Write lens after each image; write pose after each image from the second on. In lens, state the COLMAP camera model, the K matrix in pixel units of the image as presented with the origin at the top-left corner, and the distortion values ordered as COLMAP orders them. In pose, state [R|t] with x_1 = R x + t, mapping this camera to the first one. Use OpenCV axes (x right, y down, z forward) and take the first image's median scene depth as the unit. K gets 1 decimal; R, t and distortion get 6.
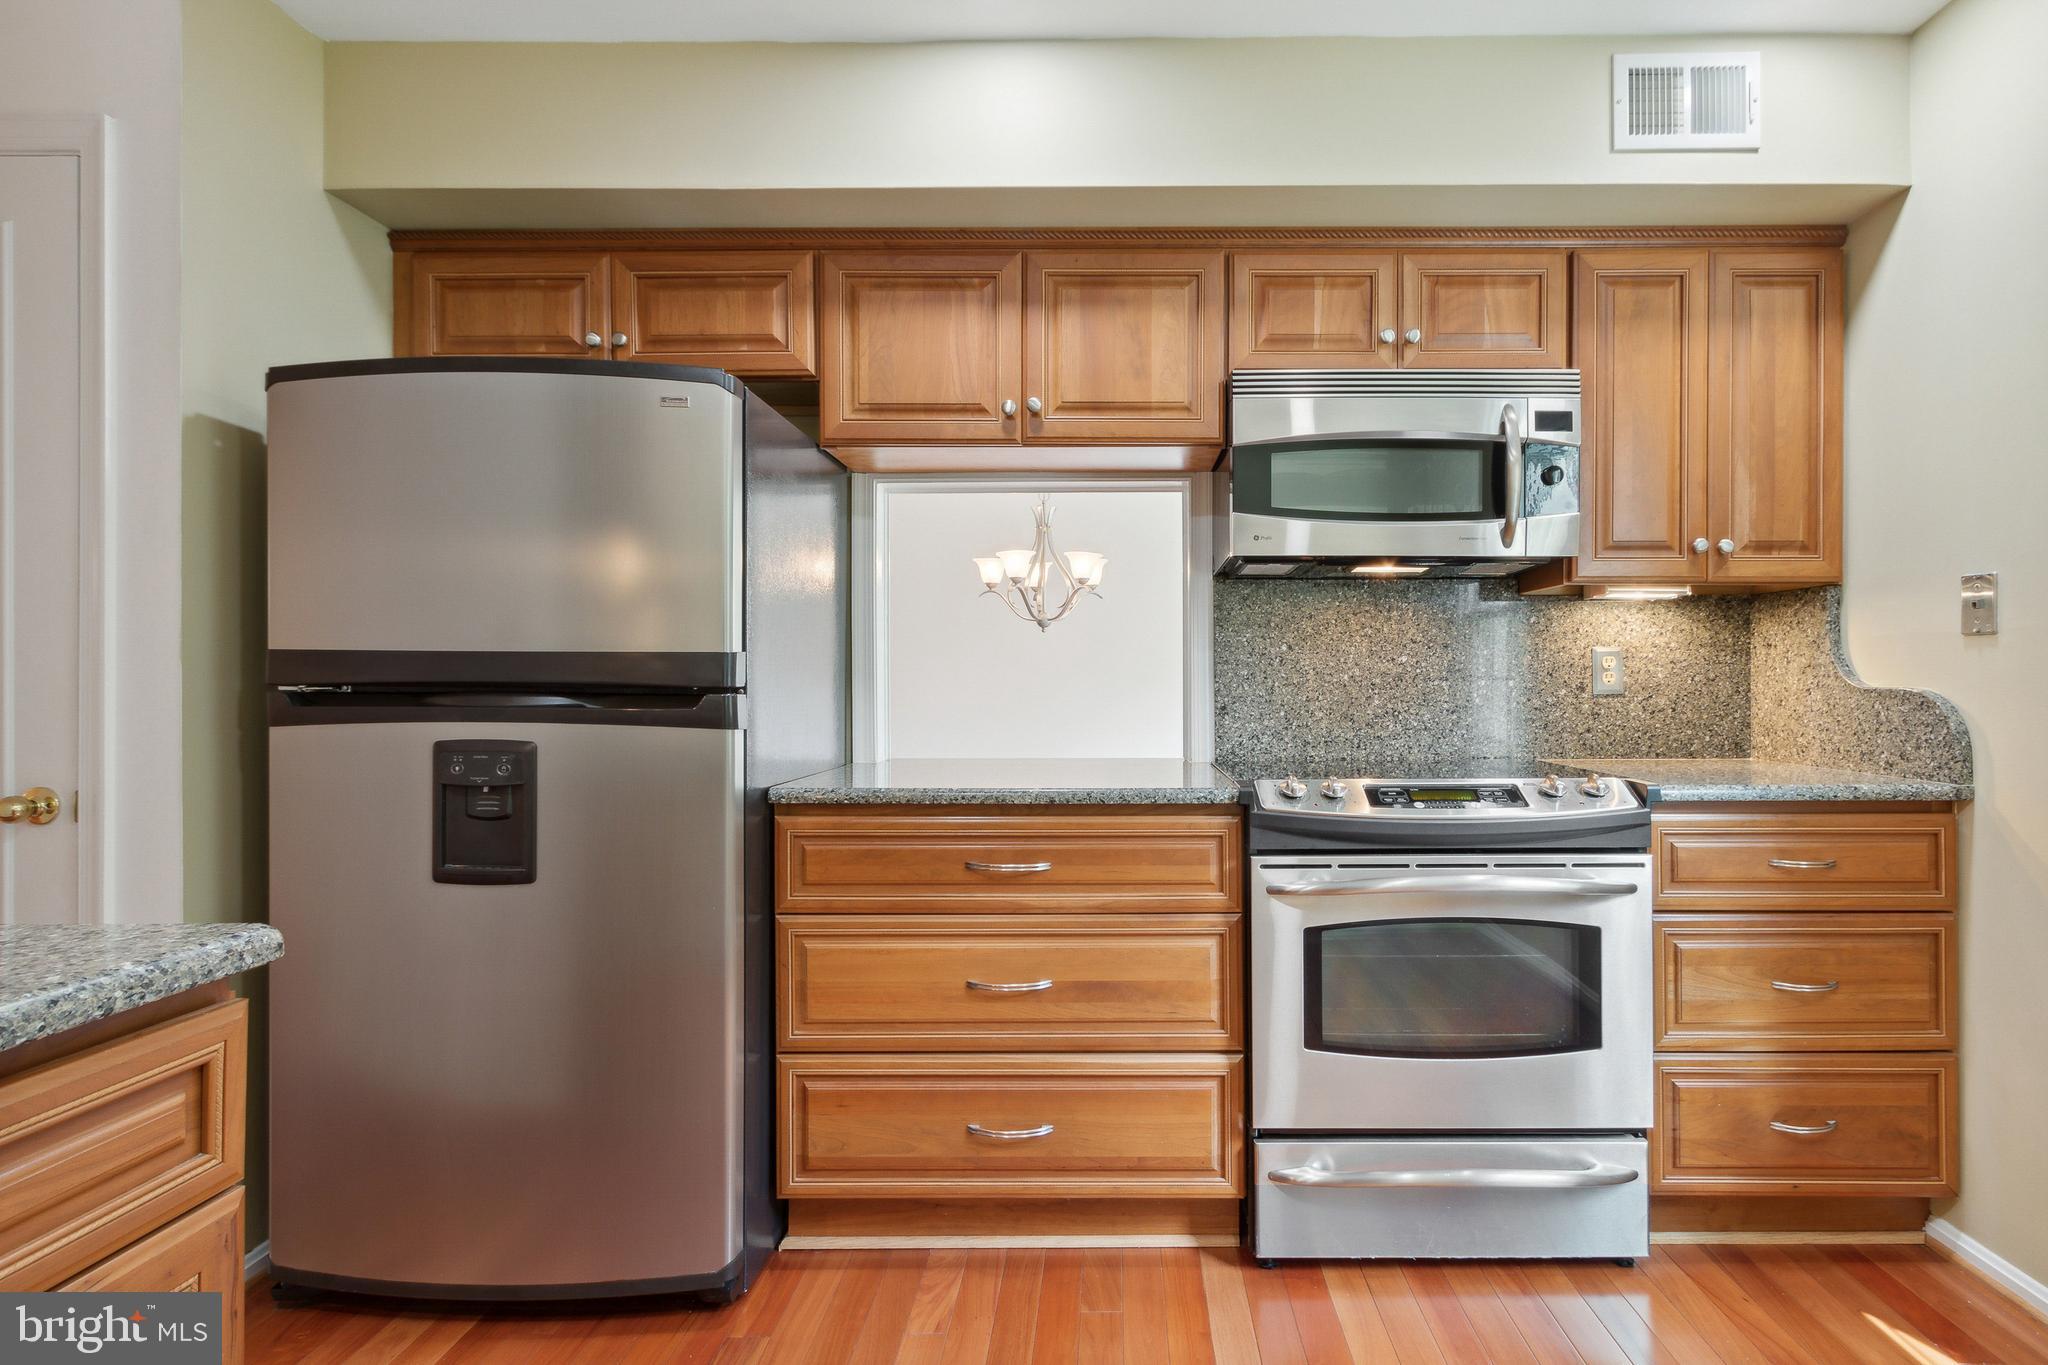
lens RADIAL K [[1025.0, 0, 1122.4], [0, 1025.0, 680.7], [0, 0, 1]] dist [0.002679, 0.001164]
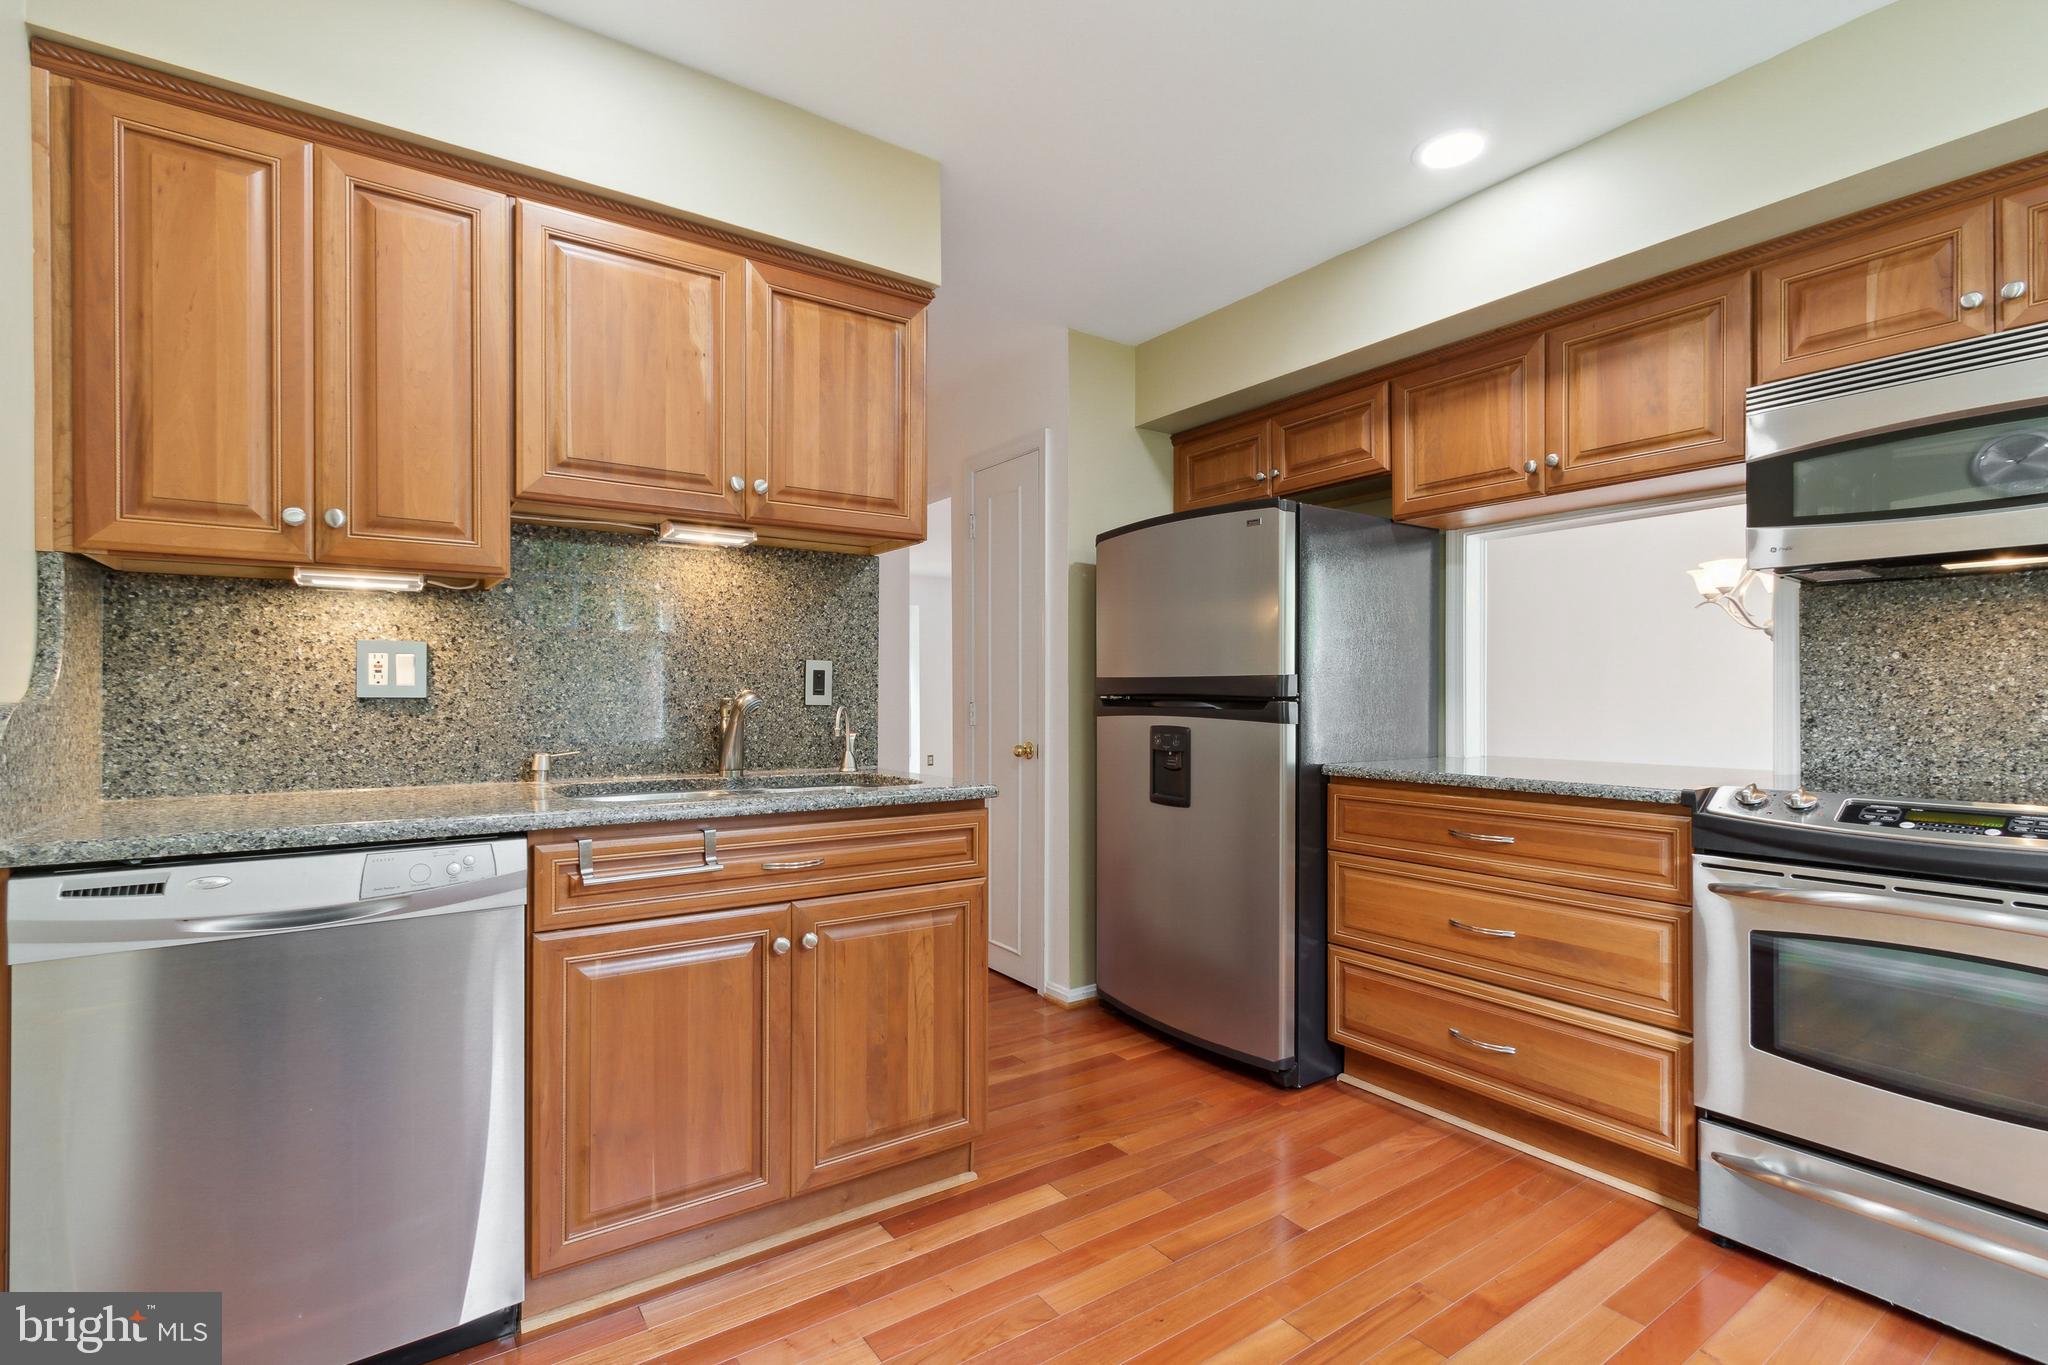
lens RADIAL K [[961.0, 0, 1022.2], [0, 961.0, 687.7], [0, 0, 1]] dist [-0.000800, -0.000072]
pose [[0.572309, -0.005639, -0.820019, 0.535920], [0.001113, 0.999981, -0.006100, 0.000610], [0.820038, 0.002578, 0.572304, -0.159054]]
